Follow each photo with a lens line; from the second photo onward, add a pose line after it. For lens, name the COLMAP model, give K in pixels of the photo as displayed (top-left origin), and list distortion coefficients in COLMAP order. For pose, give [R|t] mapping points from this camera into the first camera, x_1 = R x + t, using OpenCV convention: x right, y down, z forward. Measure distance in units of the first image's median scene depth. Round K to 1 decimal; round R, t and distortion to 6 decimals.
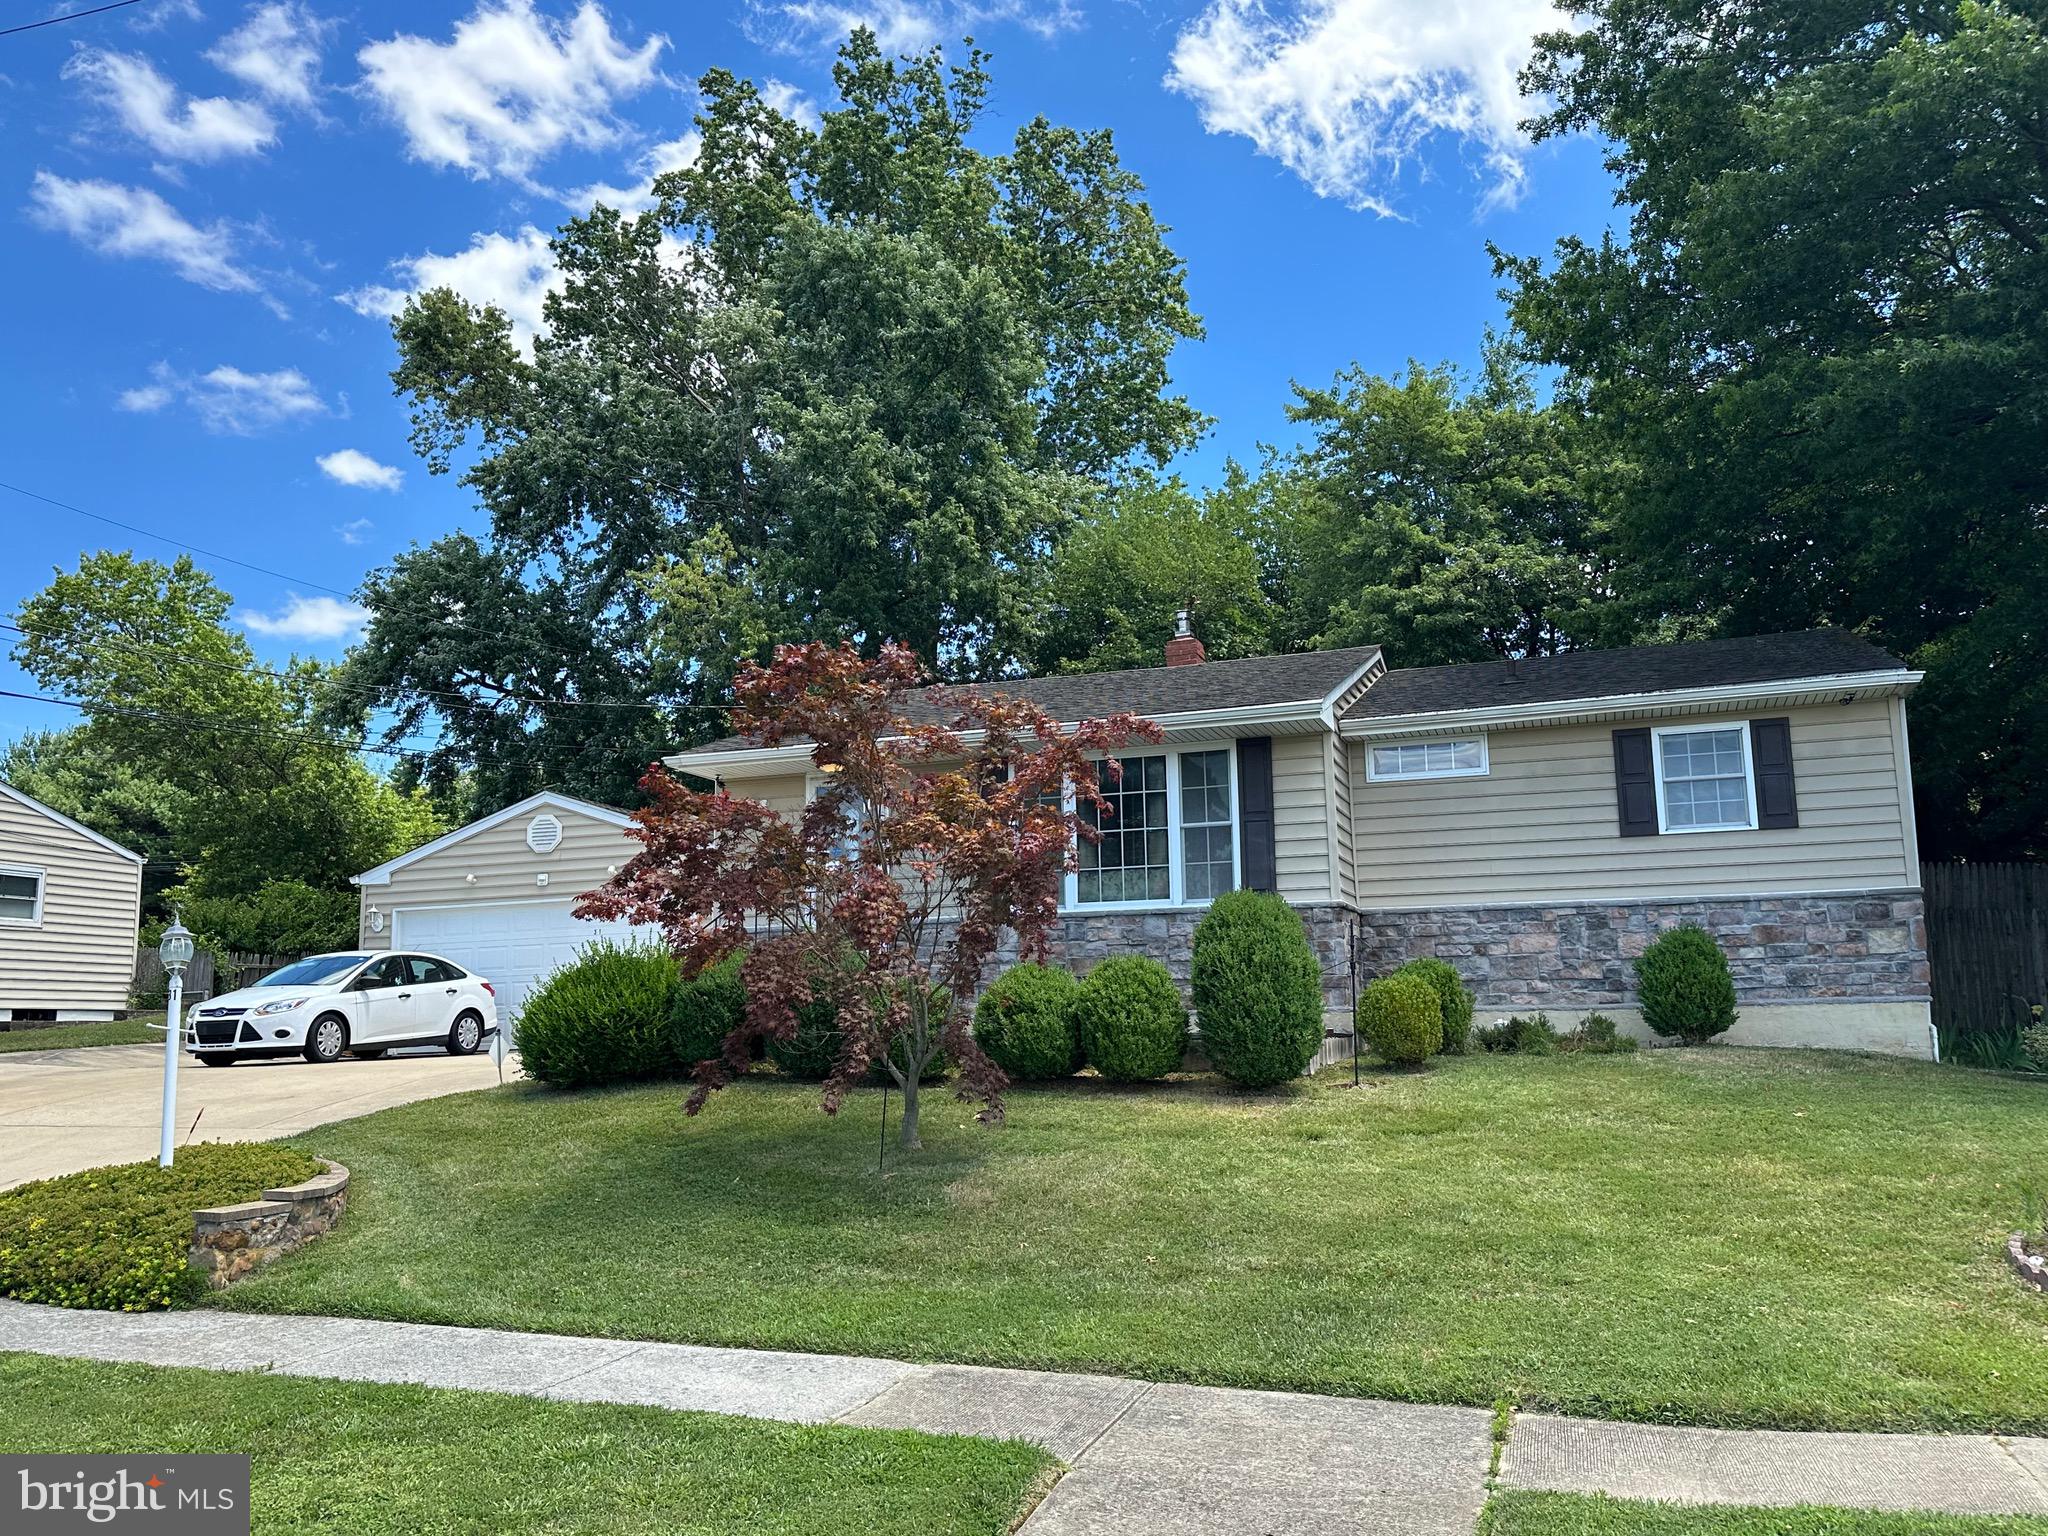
lens RADIAL K [[1613.5, 0, 1028.1], [0, 1613.5, 747.6], [0, 0, 1]] dist [0.000662, -0.115081]
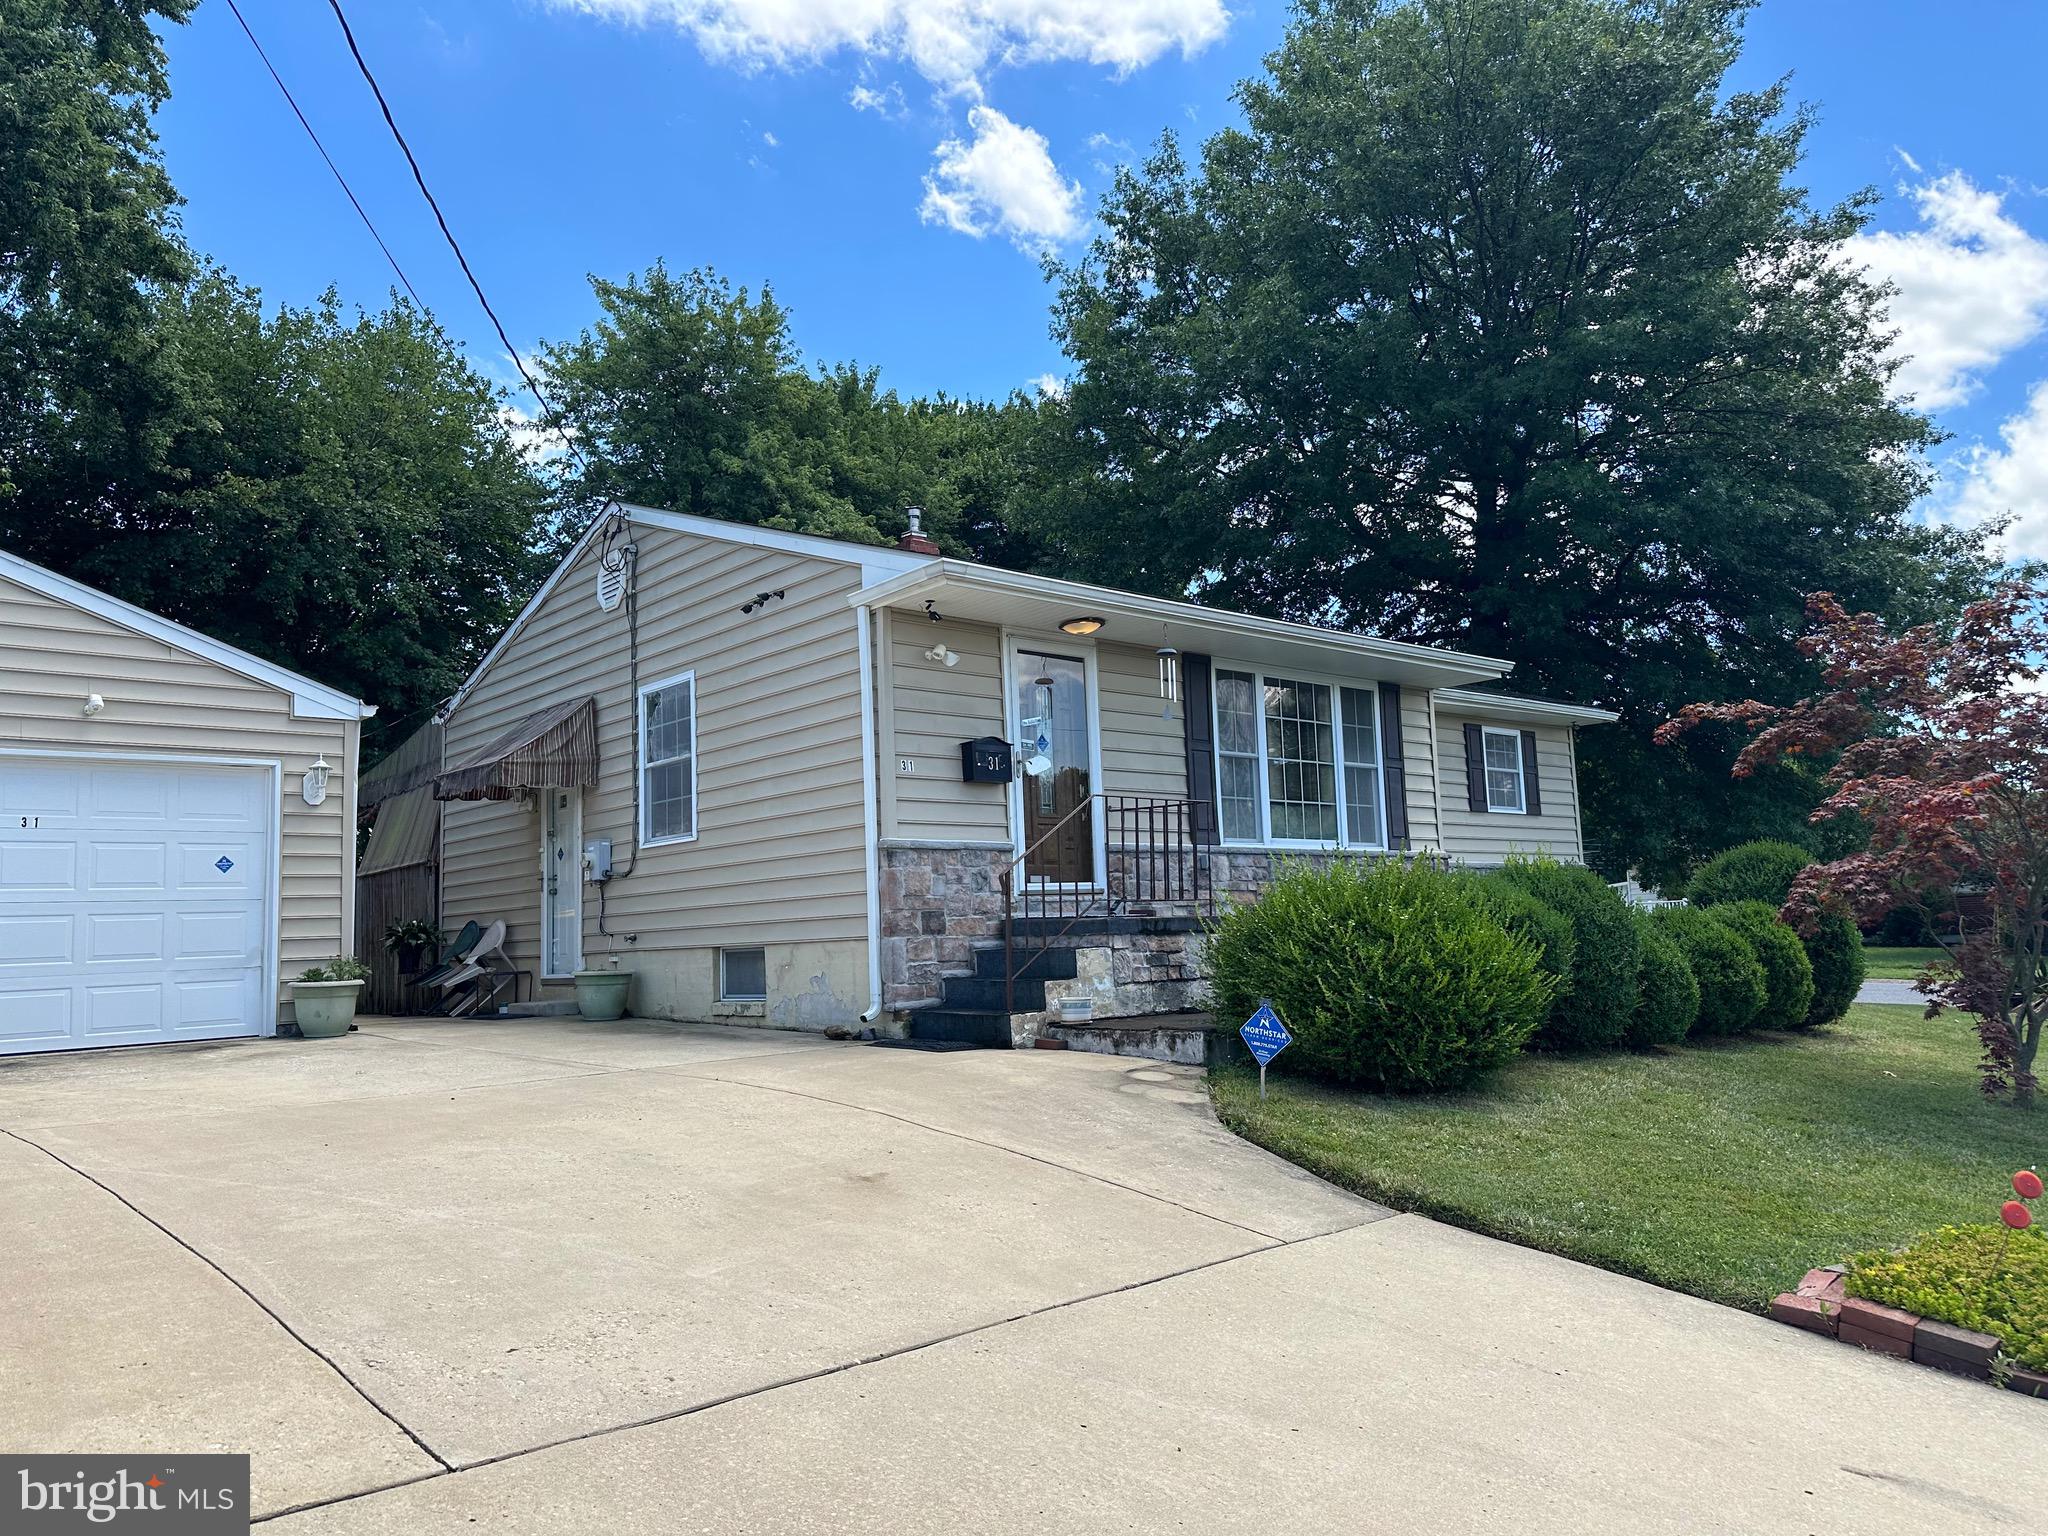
lens RADIAL K [[1483.6, 0, 1024.0], [0, 1483.6, 768.0], [0, 0, 1]] dist [0.030155, -0.002681]
pose [[0.454915, 0.102035, 0.884670, -0.619113], [-0.118505, 0.991515, -0.053420, 0.097720], [-0.882615, -0.080536, 0.463147, 0.626523]]
